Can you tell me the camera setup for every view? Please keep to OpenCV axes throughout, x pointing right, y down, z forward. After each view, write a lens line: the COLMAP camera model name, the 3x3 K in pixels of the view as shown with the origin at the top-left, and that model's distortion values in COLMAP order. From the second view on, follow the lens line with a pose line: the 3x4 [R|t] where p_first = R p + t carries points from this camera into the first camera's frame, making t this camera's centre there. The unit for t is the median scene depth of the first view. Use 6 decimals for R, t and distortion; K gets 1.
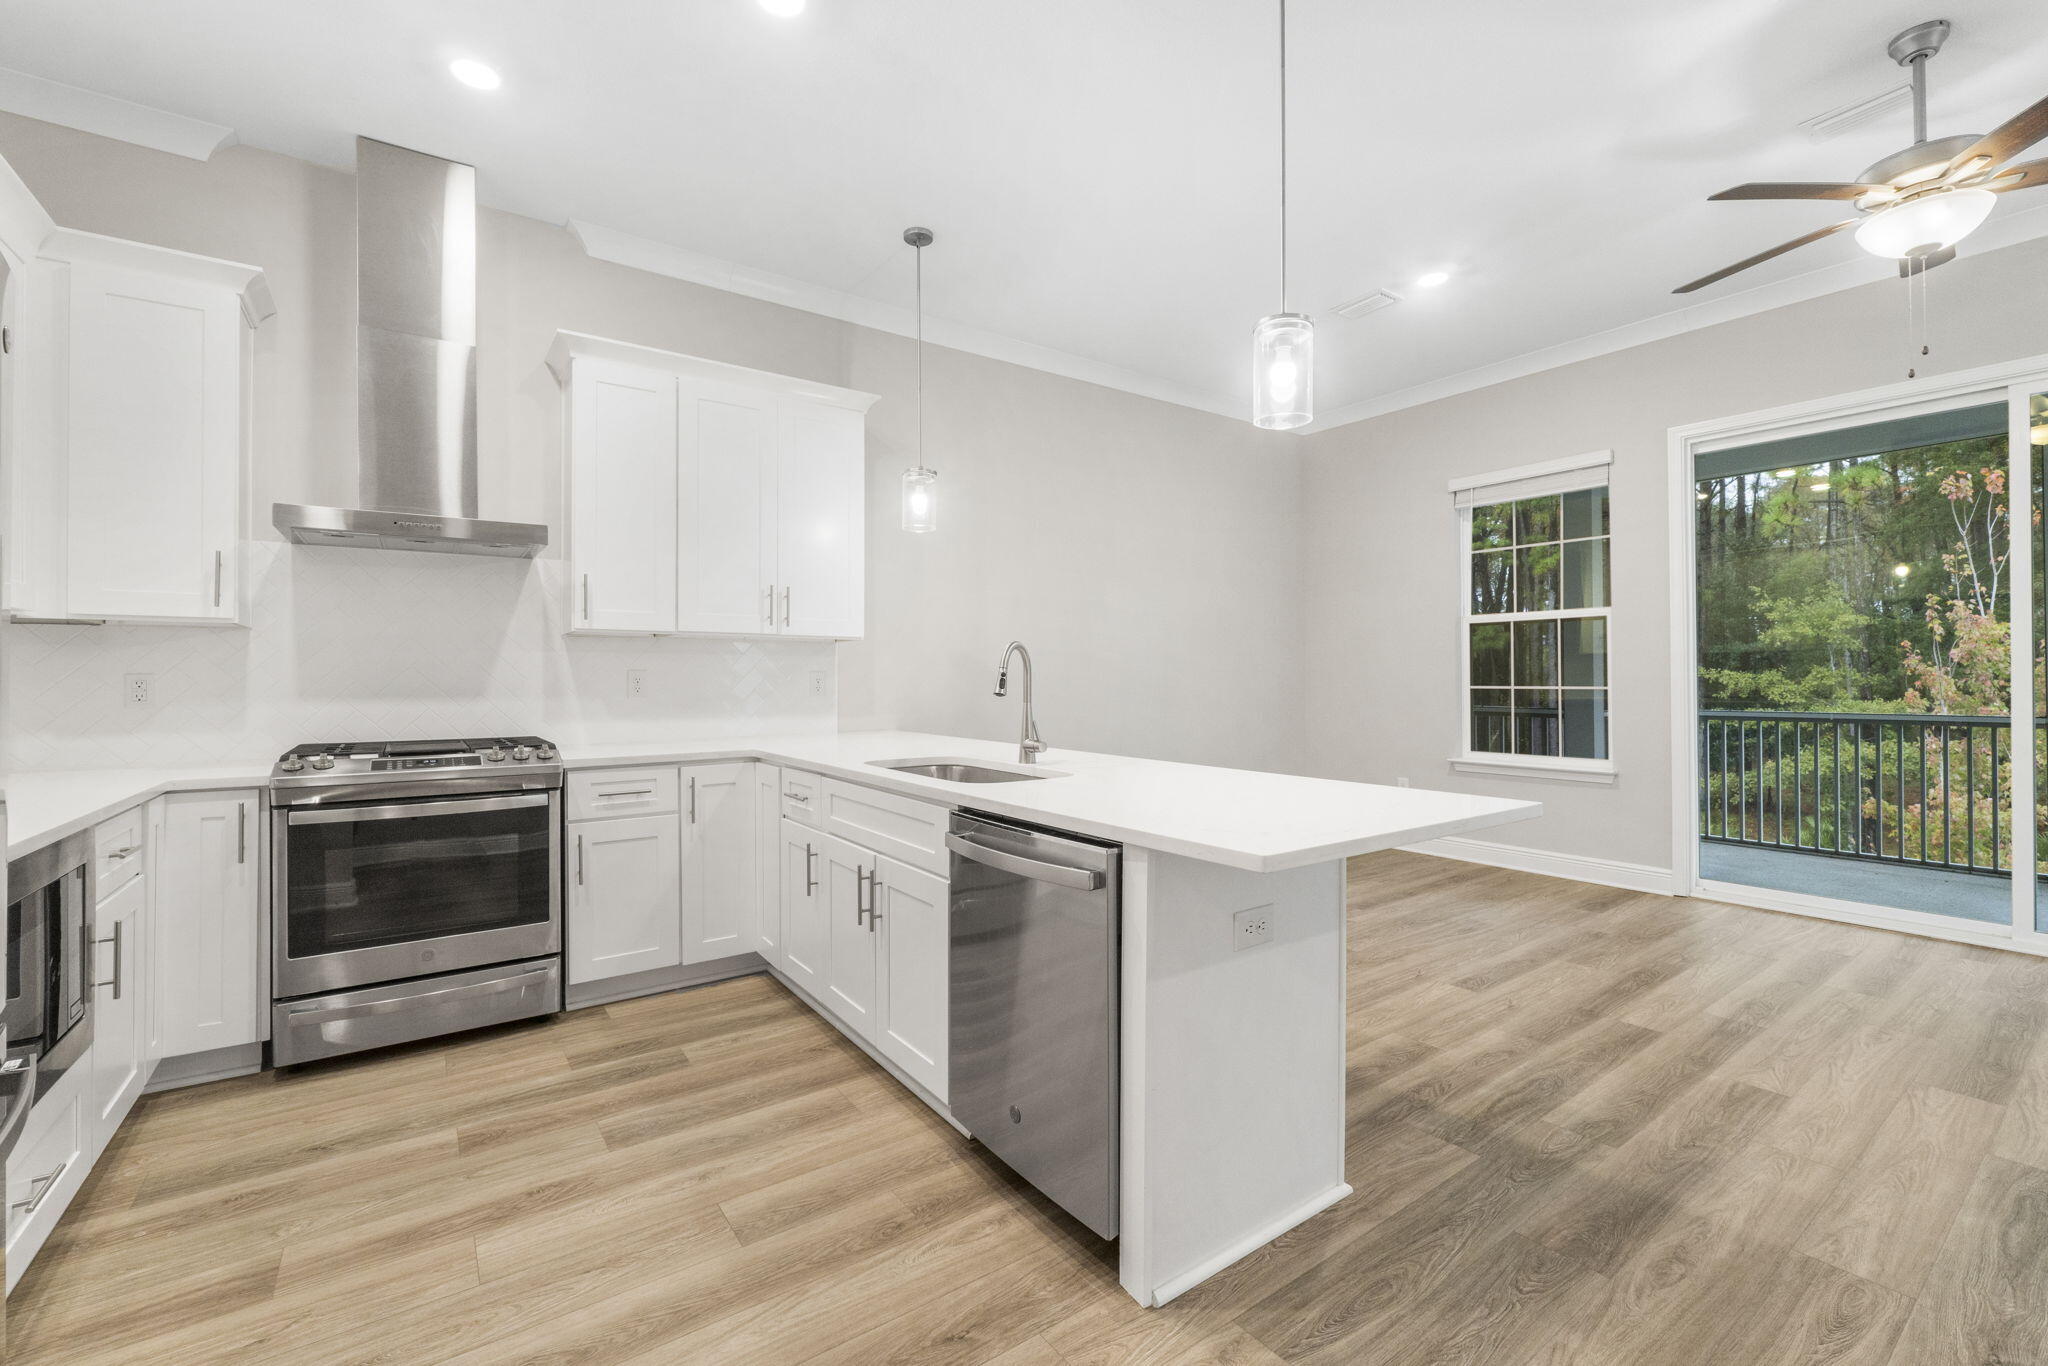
lens RADIAL K [[856.9, 0, 1026.9], [0, 856.9, 670.9], [0, 0, 1]] dist [0.001532, -0.000503]
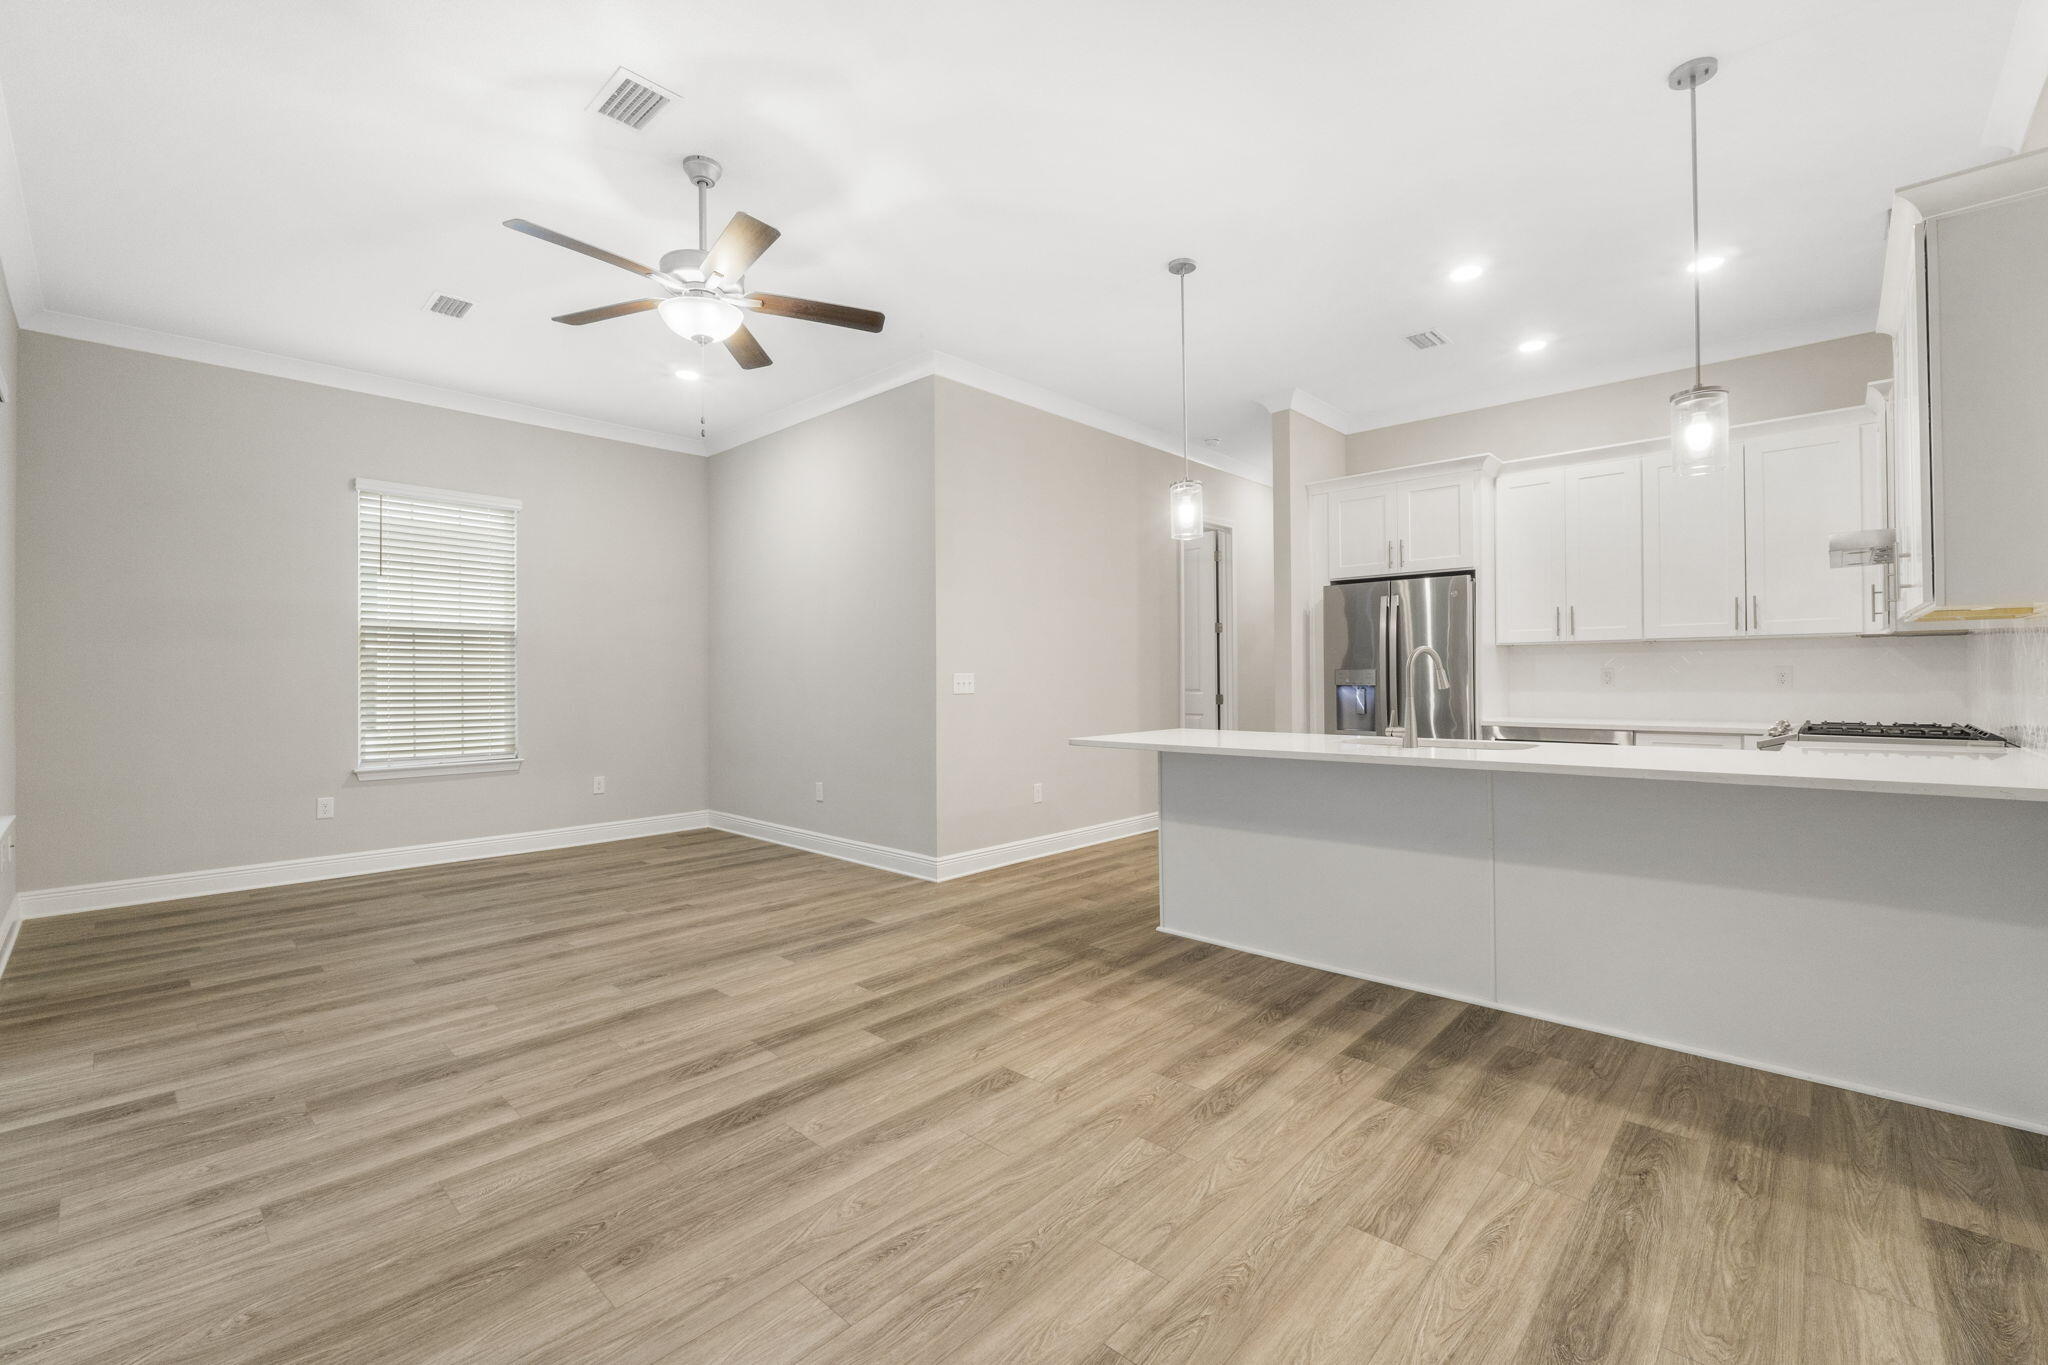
lens RADIAL K [[856.9, 0, 1020.8], [0, 856.9, 676.6], [0, 0, 1]] dist [0.001532, -0.000503]
pose [[-0.982344, 0.008689, -0.186881, 0.774152], [0.009255, 0.999955, -0.002158, 0.005048], [0.186854, -0.003849, -0.982380, 2.123760]]
